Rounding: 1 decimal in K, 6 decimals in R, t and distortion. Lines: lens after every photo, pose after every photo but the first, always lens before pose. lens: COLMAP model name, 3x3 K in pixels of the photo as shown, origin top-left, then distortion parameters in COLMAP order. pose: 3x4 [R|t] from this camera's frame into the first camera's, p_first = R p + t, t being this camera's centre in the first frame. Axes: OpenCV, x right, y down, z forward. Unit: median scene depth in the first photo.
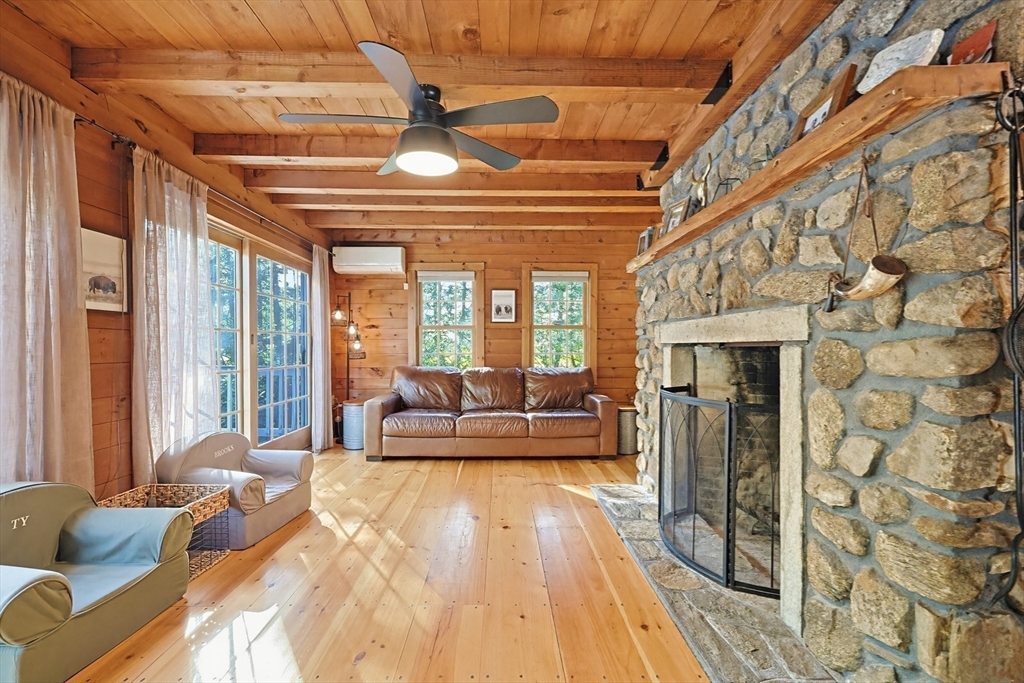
lens RADIAL K [[441.4, 0, 508.4], [0, 441.4, 353.0], [0, 0, 1]] dist [-0.000276, -0.000128]
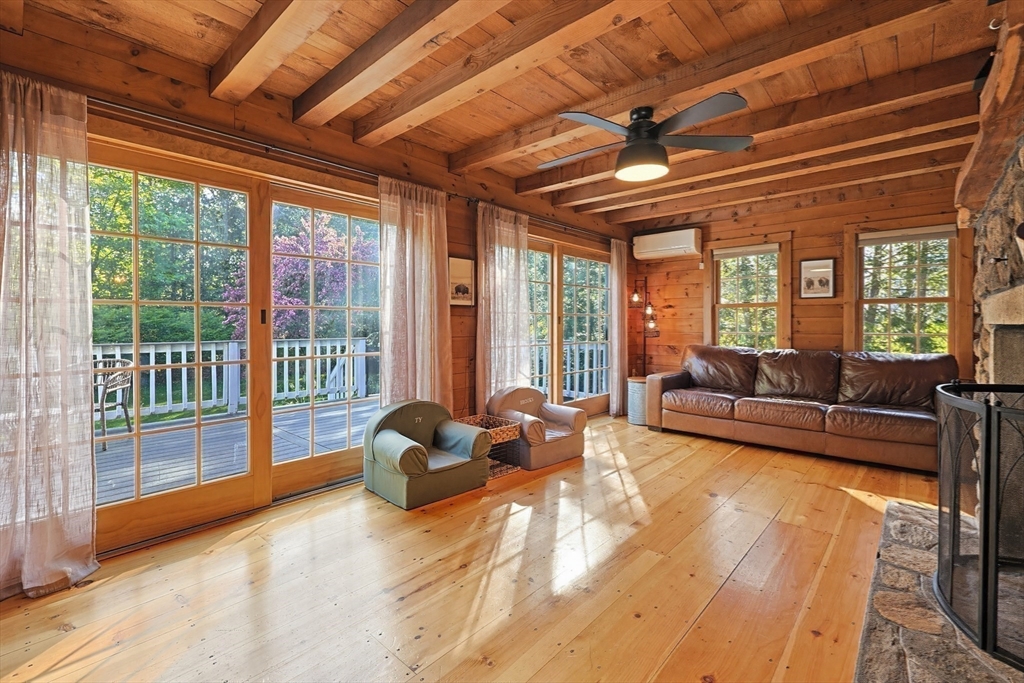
lens RADIAL K [[447.4, 0, 514.4], [0, 447.4, 326.2], [0, 0, 1]] dist [0.000407, -0.000086]
pose [[0.731667, 0.003092, -0.681655, 0.295379], [-0.009308, 0.999942, -0.005456, -0.007519], [0.681598, 0.010336, 0.731653, -0.077423]]
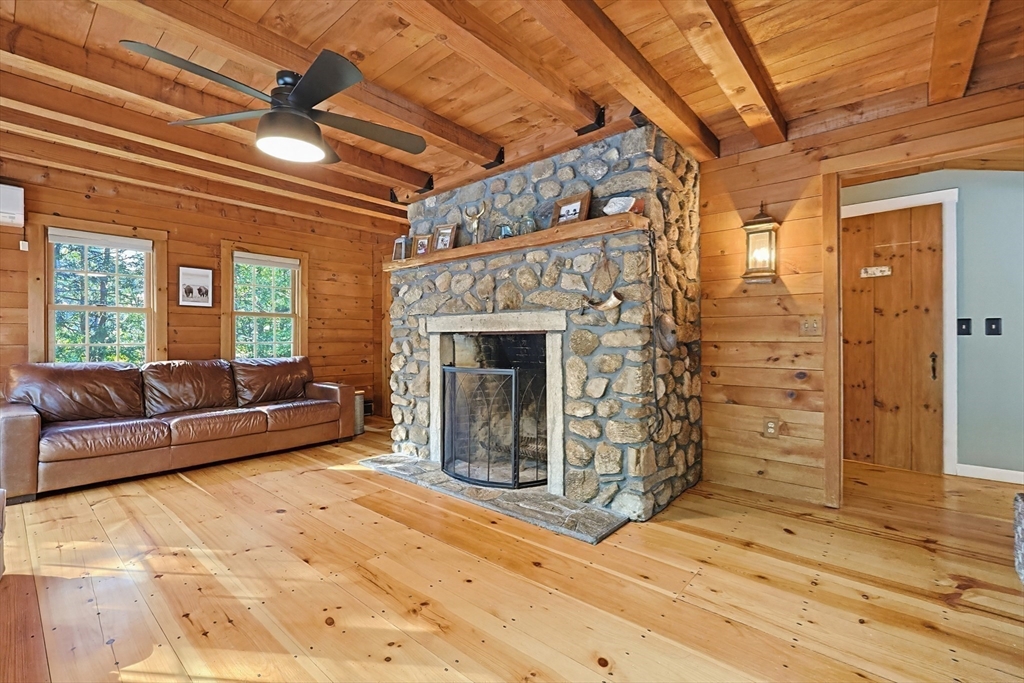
lens RADIAL K [[443.1, 0, 515.3], [0, 443.1, 337.5], [0, 0, 1]] dist [0.000411, -0.000043]
pose [[0.664923, 0.000849, 0.746911, -0.461619], [0.010823, 0.999883, -0.010771, 0.010583], [-0.746833, 0.015246, 0.664837, -0.032344]]
